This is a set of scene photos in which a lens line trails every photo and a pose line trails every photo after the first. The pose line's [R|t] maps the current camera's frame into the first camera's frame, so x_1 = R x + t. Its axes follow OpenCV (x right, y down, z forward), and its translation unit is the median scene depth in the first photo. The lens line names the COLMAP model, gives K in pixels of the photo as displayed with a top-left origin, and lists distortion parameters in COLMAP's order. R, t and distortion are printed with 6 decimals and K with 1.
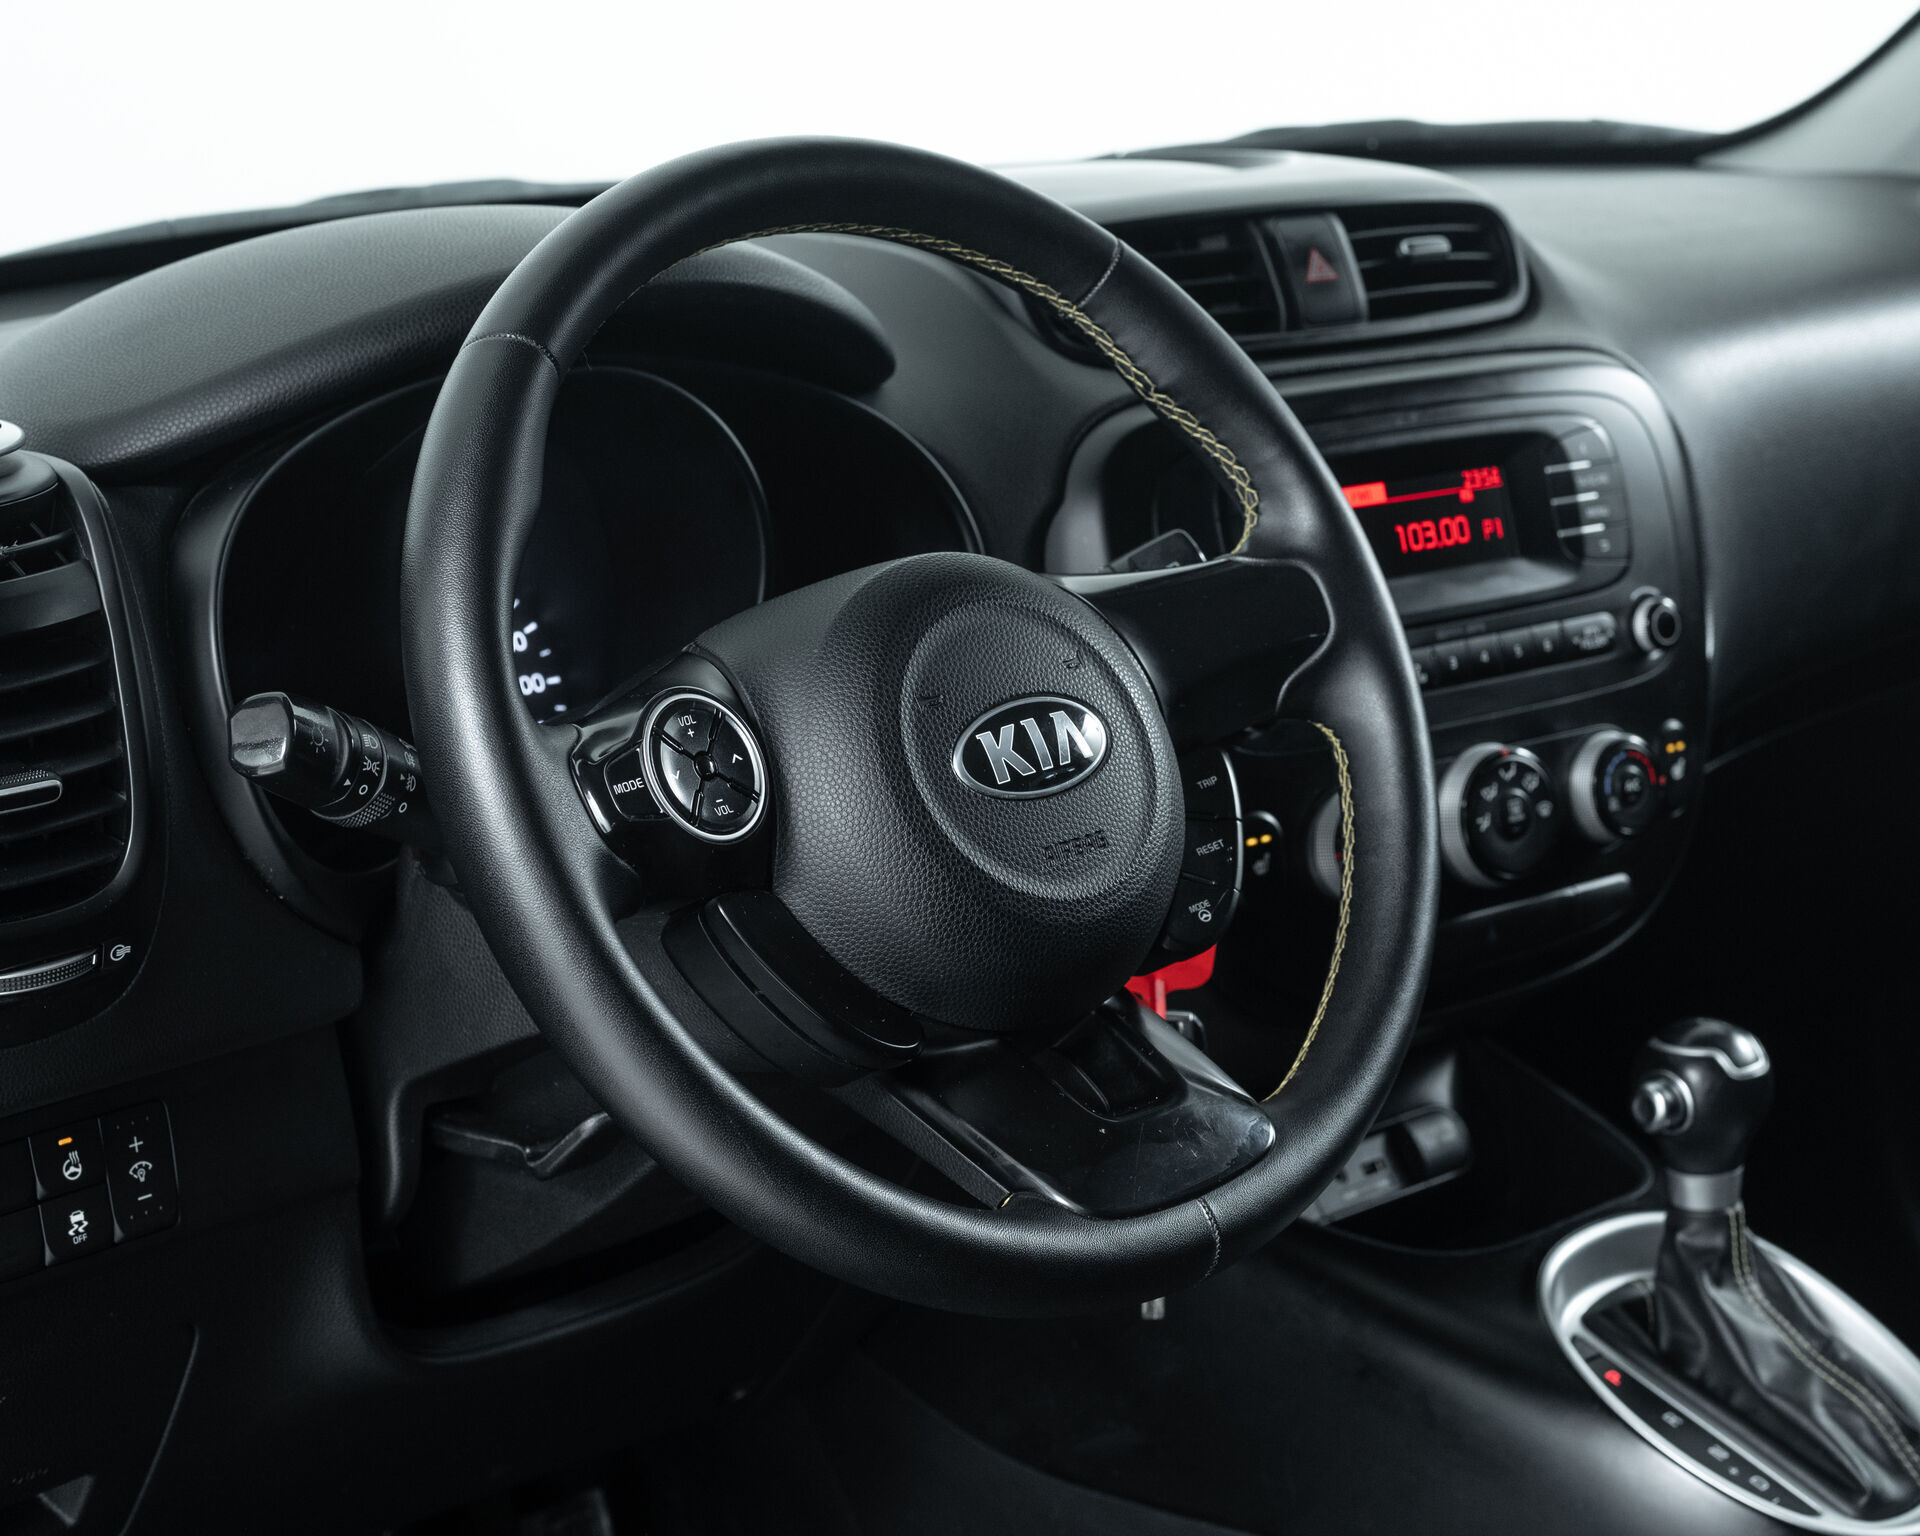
lens RADIAL K [[3476.2, 0, 1021.2], [0, 3476.2, 769.8], [0, 0, 1]] dist [0.004010, 0.191943]
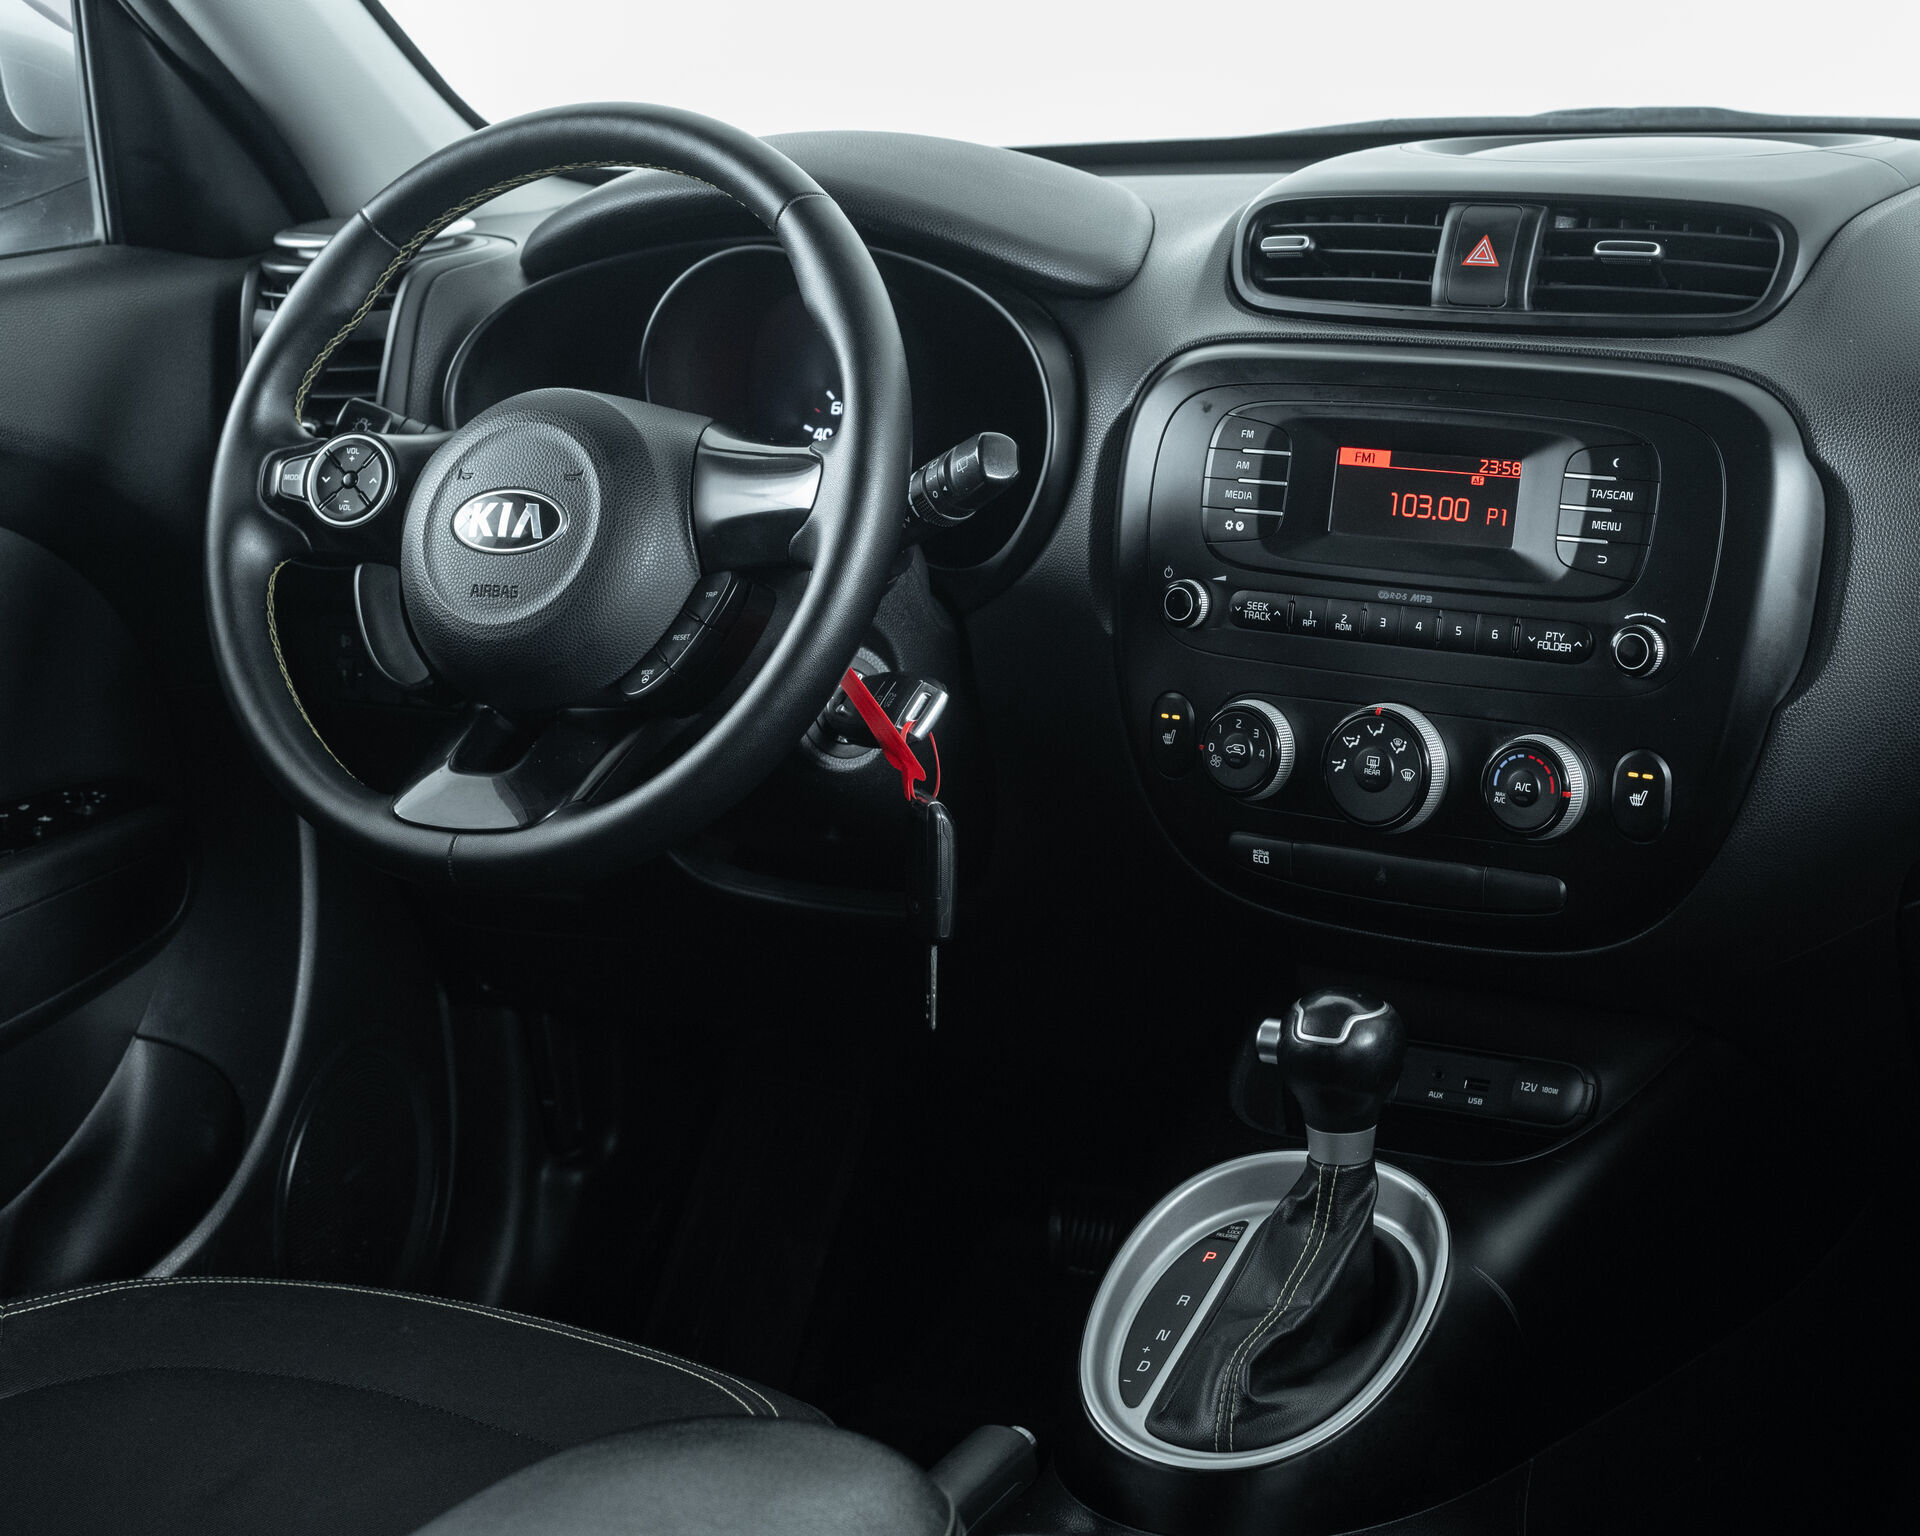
lens RADIAL K [[3384.7, 0, 1110.9], [0, 3384.7, 769.4], [0, 0, 1]] dist [-0.003247, -0.030594]
pose [[0.336398, 0.256014, -0.906252, 1.083997], [-0.192136, 0.960754, 0.200091, -0.184909], [0.921911, 0.106814, 0.372385, 0.532437]]
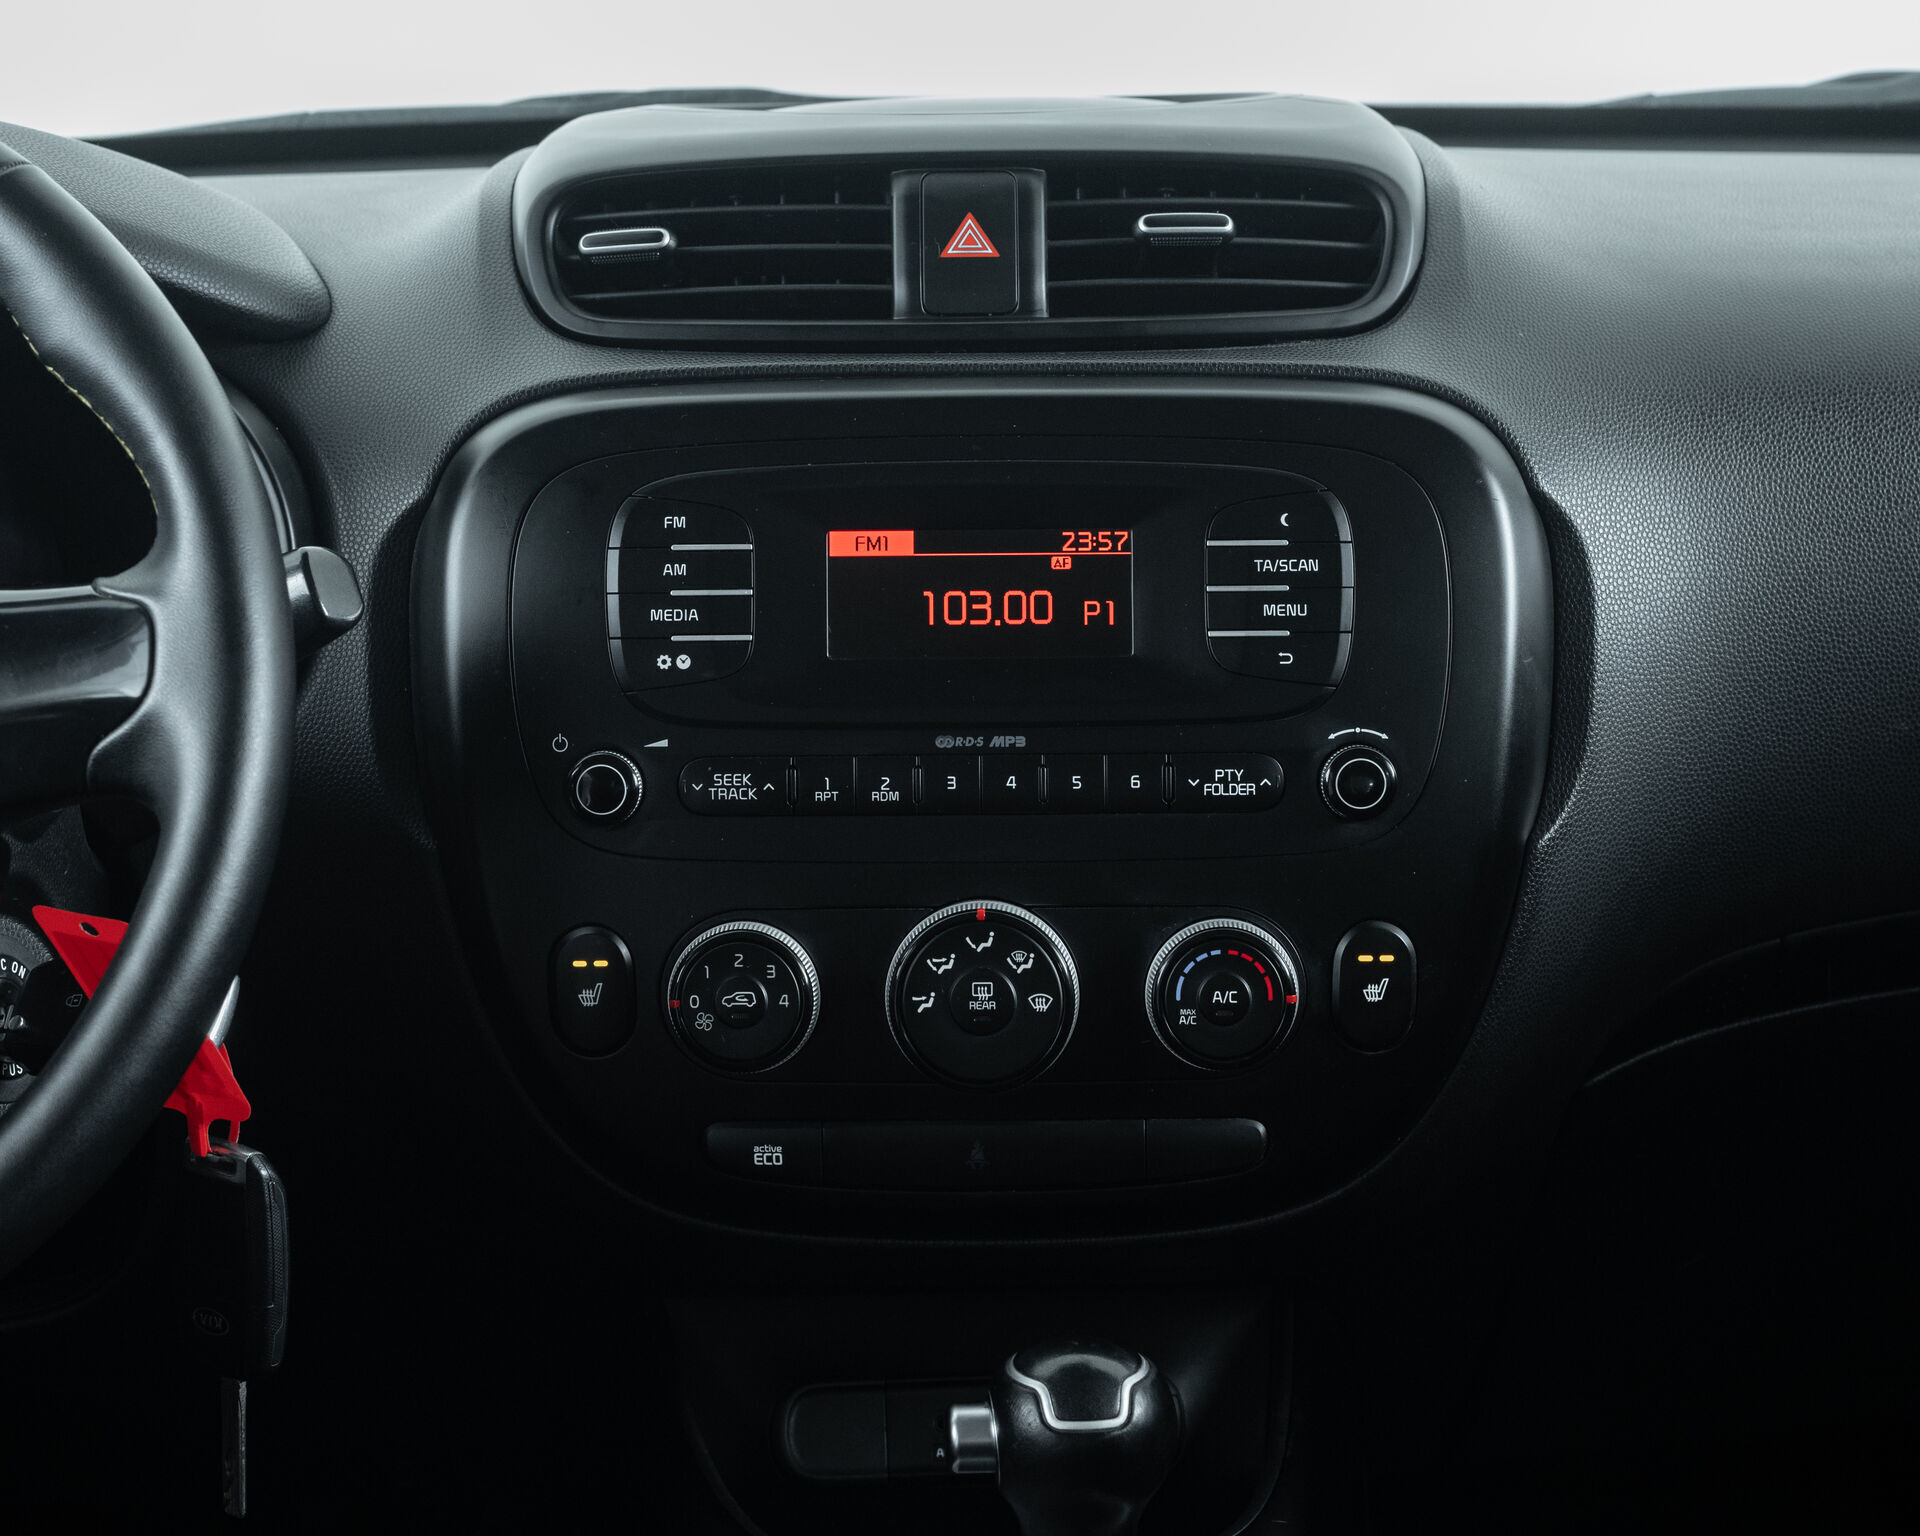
lens RADIAL K [[3445.2, 0, 960.0], [0, 3445.2, 768.0], [0, 0, 1]] dist [0.004247, -0.105479]
pose [[0.784254, 0.159542, -0.599576, 0.568939], [-0.148223, 0.986569, 0.068640, -0.085105], [0.602474, 0.035040, 0.797369, 0.420422]]
